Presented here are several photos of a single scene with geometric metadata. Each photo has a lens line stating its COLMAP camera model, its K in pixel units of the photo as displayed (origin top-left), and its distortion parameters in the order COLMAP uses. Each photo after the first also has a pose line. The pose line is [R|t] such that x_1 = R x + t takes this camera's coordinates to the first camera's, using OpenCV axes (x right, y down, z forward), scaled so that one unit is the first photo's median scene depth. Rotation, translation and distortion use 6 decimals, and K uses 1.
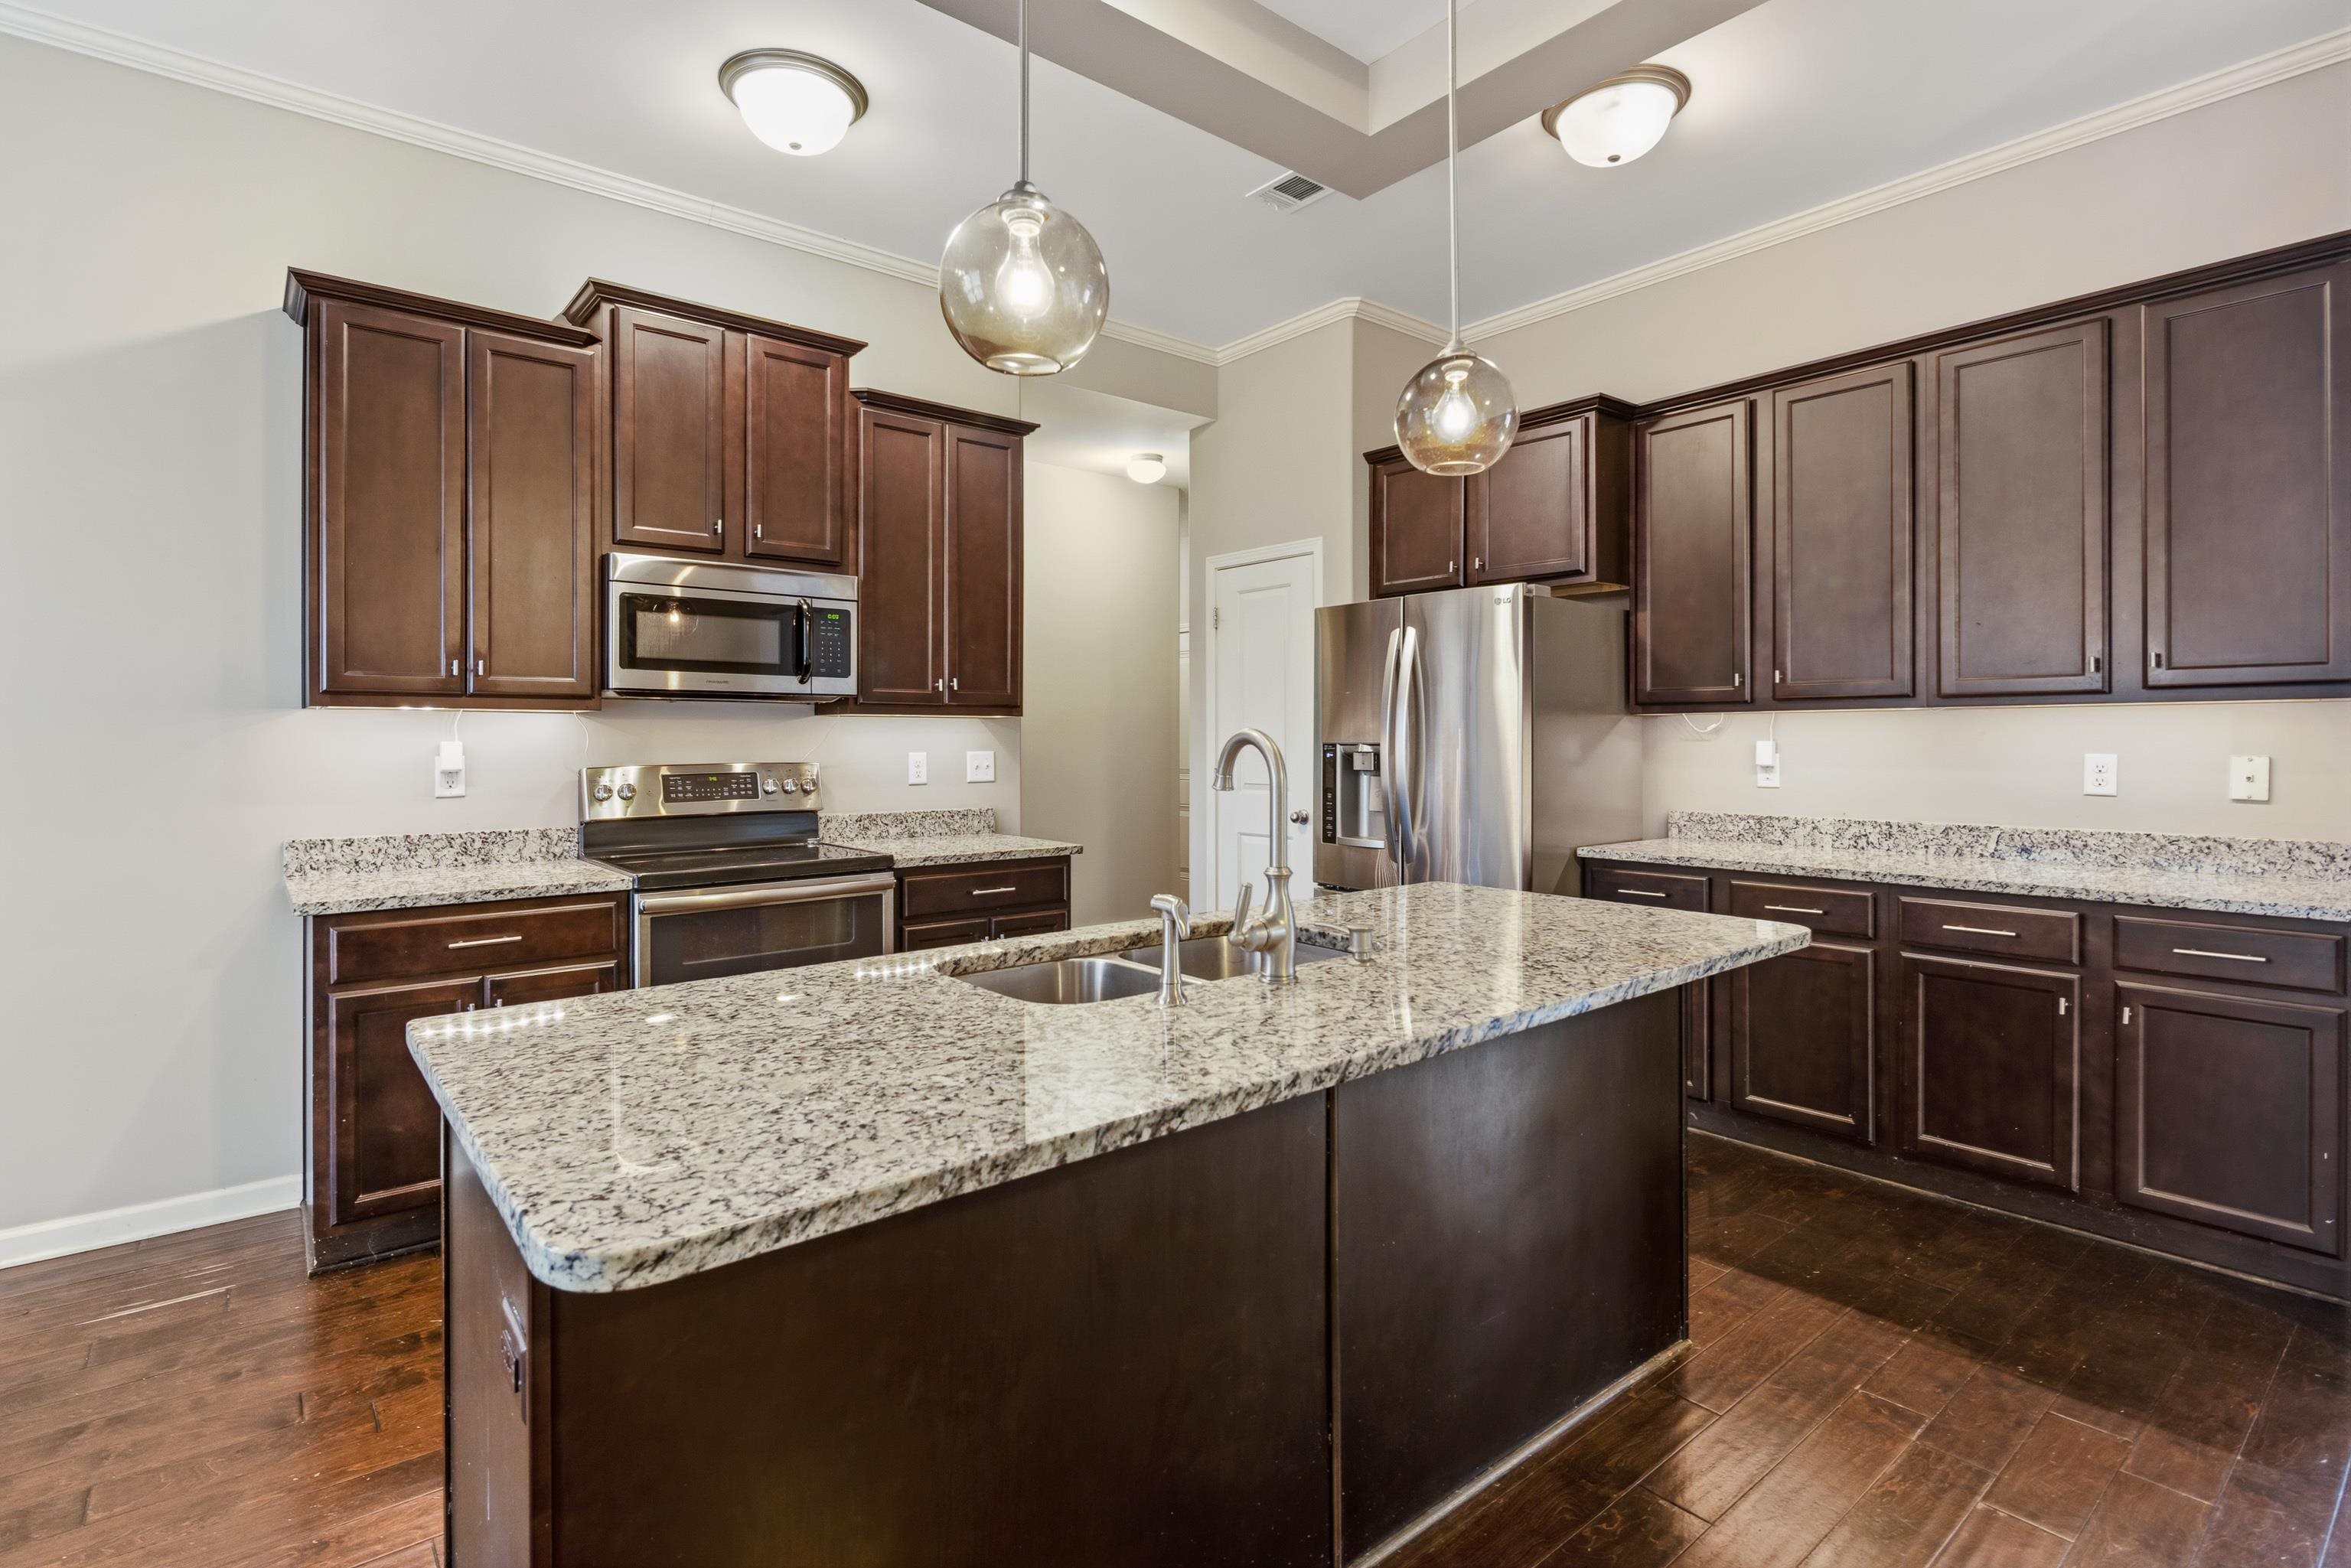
lens RADIAL K [[1139.3, 0, 1177.9], [0, 1139.3, 735.0], [0, 0, 1]] dist [0.002079, -0.000392]
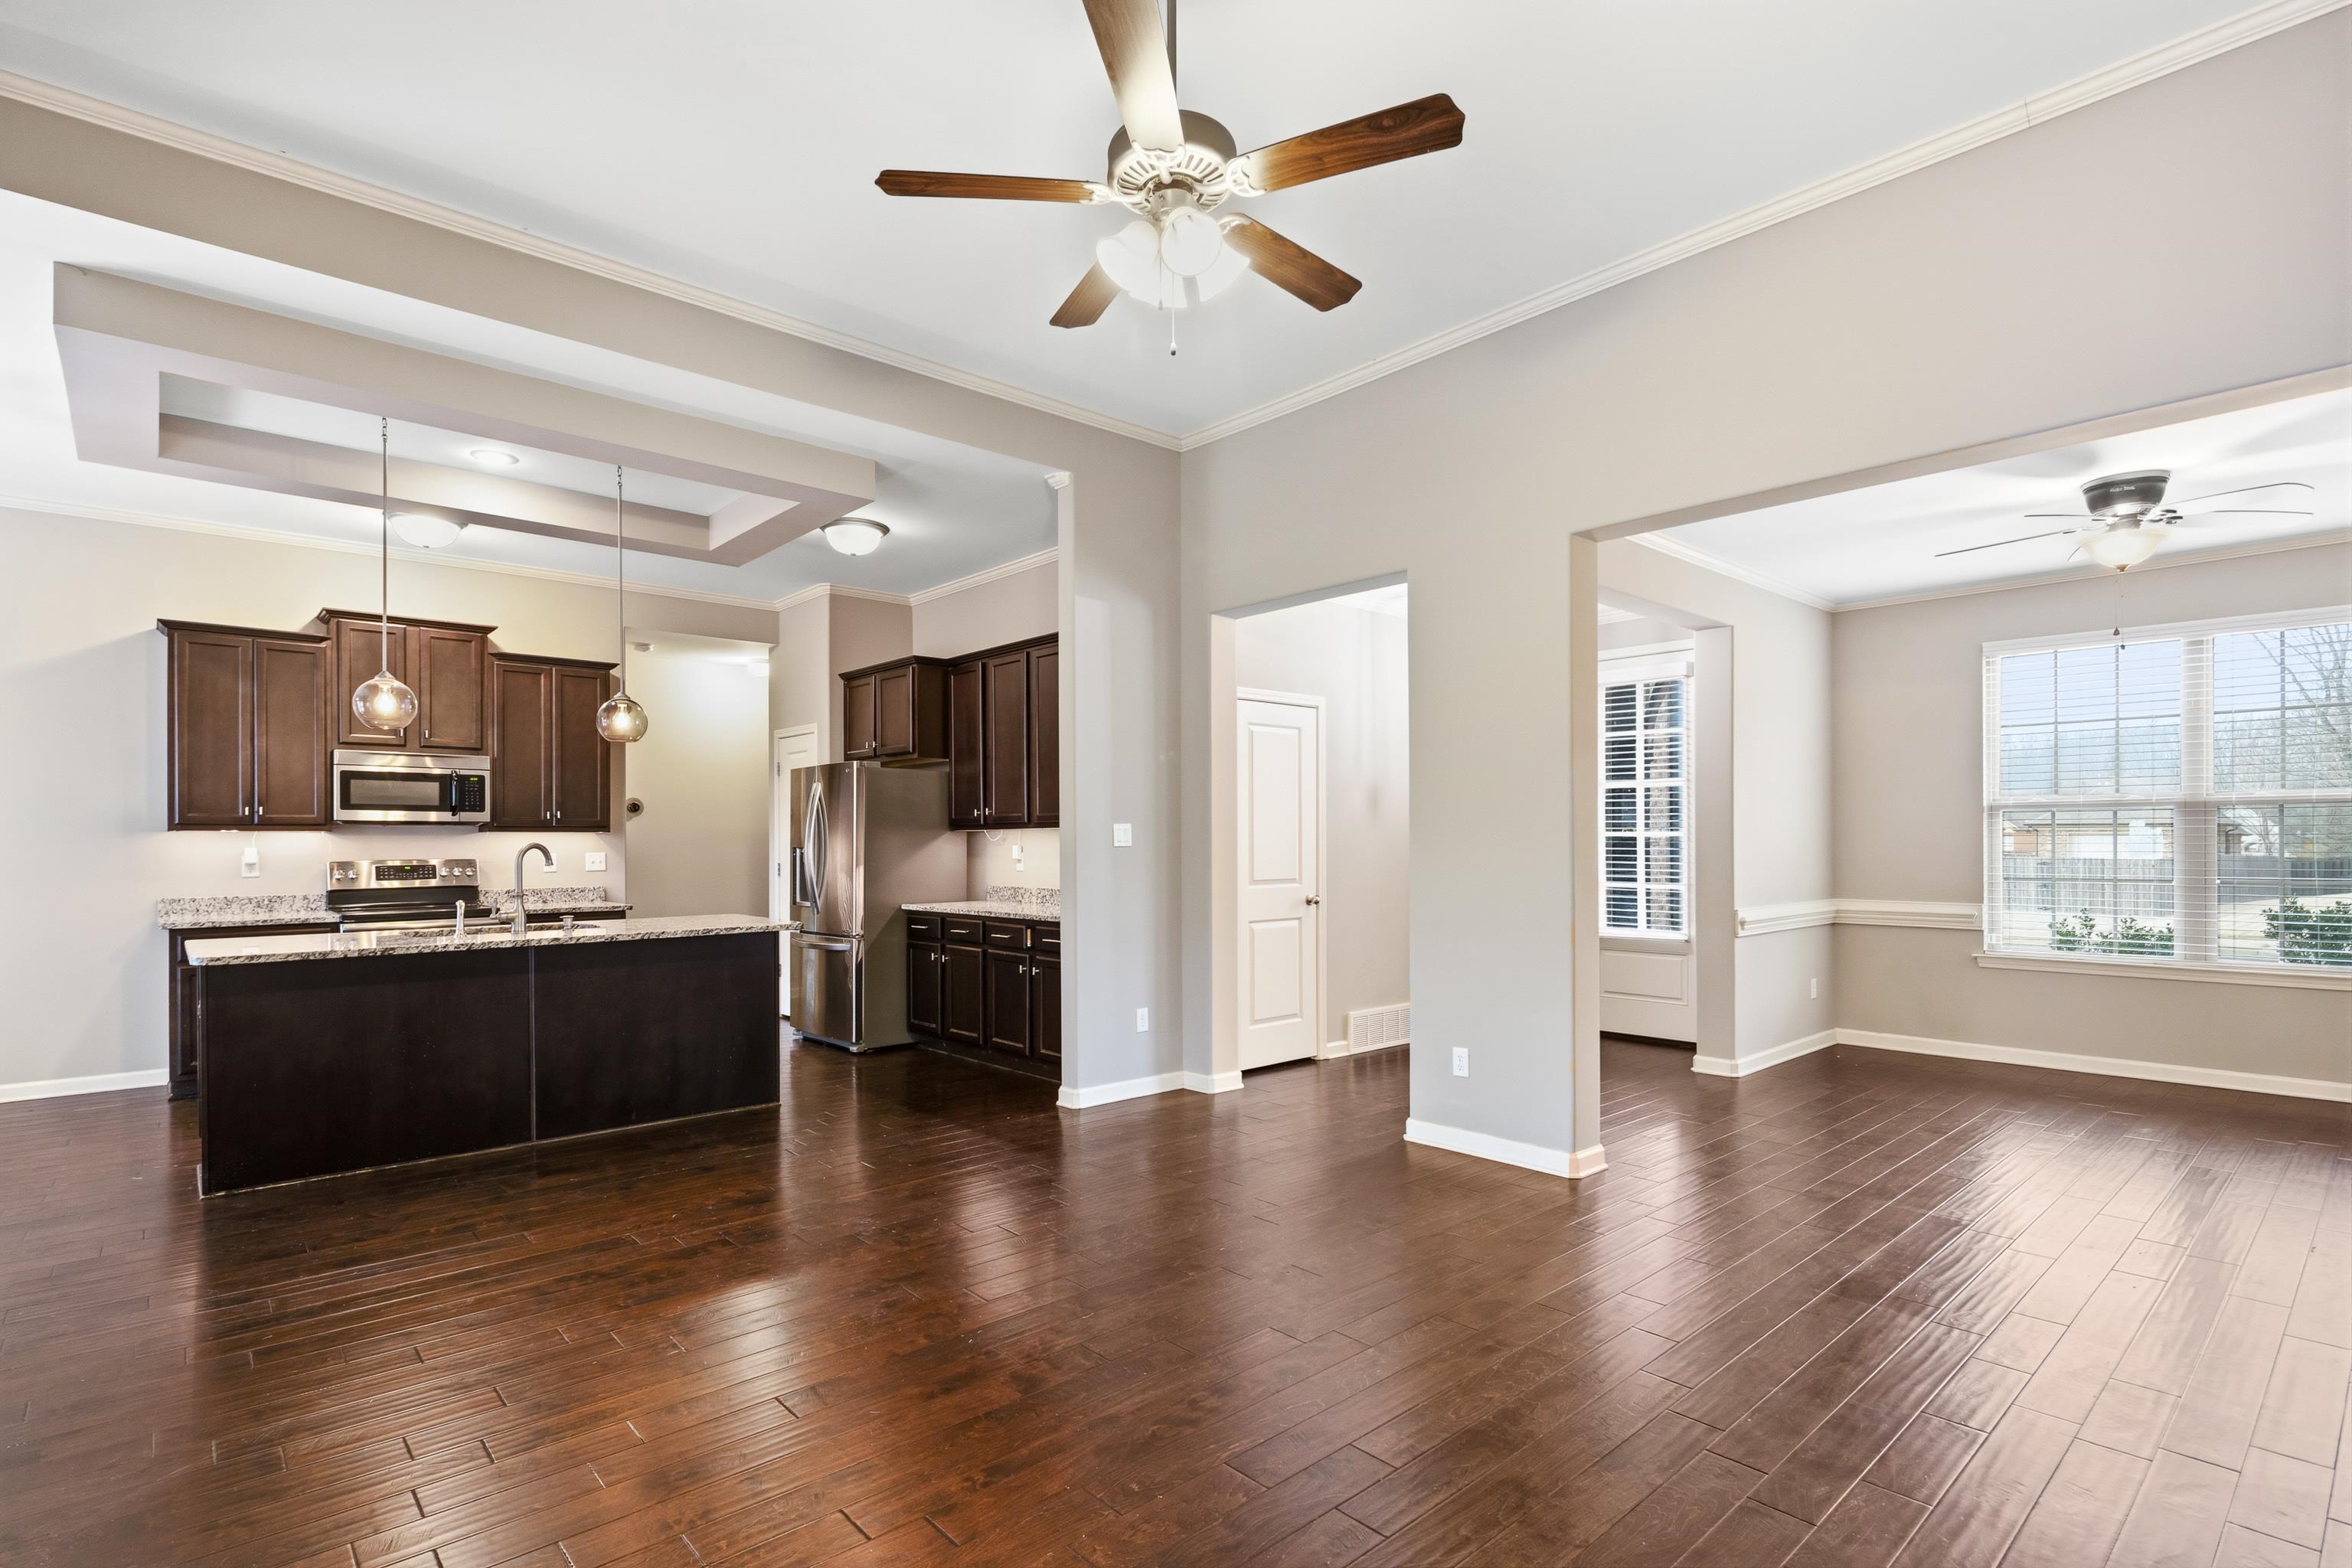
lens RADIAL K [[1139.8, 0, 1181.6], [0, 1139.8, 840.2], [0, 0, 1]] dist [0.002079, -0.000392]
pose [[0.998971, -0.002083, 0.045311, 0.758603], [0.002080, 0.999998, 0.000113, -0.003529], [-0.045311, -0.000019, 0.998973, -0.890999]]
